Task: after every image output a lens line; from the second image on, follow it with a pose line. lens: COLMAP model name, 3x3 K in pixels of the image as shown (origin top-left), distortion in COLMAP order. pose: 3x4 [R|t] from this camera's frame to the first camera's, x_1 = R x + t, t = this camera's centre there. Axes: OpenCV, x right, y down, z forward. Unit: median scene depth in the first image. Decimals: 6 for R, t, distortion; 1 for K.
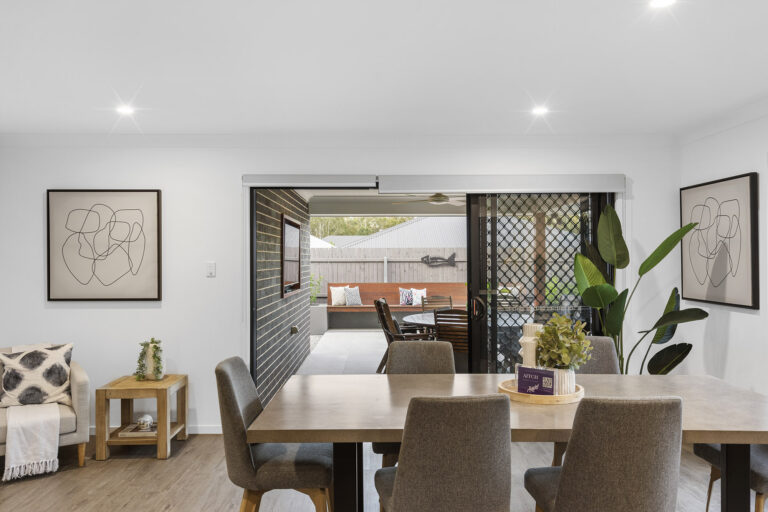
lens RADIAL K [[582.7, 0, 384.0], [0, 582.7, 256.0], [0, 0, 1]] dist [-0.005832, 0.001819]
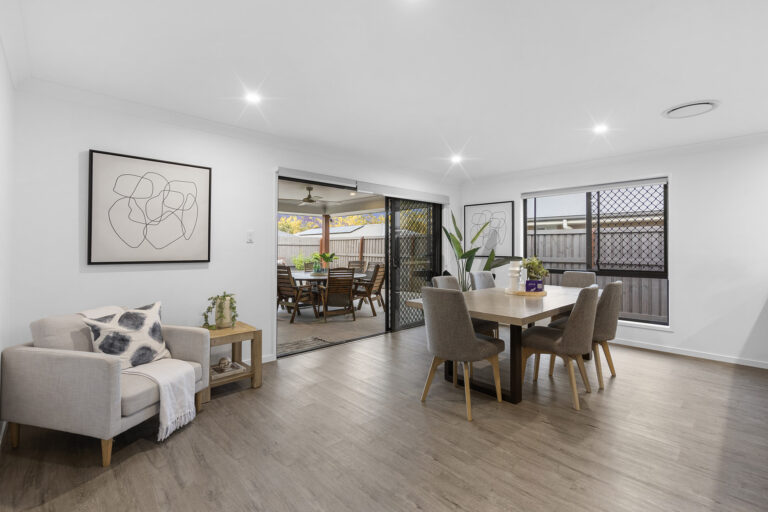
lens RADIAL K [[351.6, 0, 384.2], [0, 351.6, 245.4], [0, 0, 1]] dist [0.000421, -0.000046]
pose [[0.742126, 0.010153, 0.670183, -0.623511], [-0.007411, 0.999948, -0.006942, 0.047068], [-0.670219, 0.000185, 0.742163, 0.245819]]
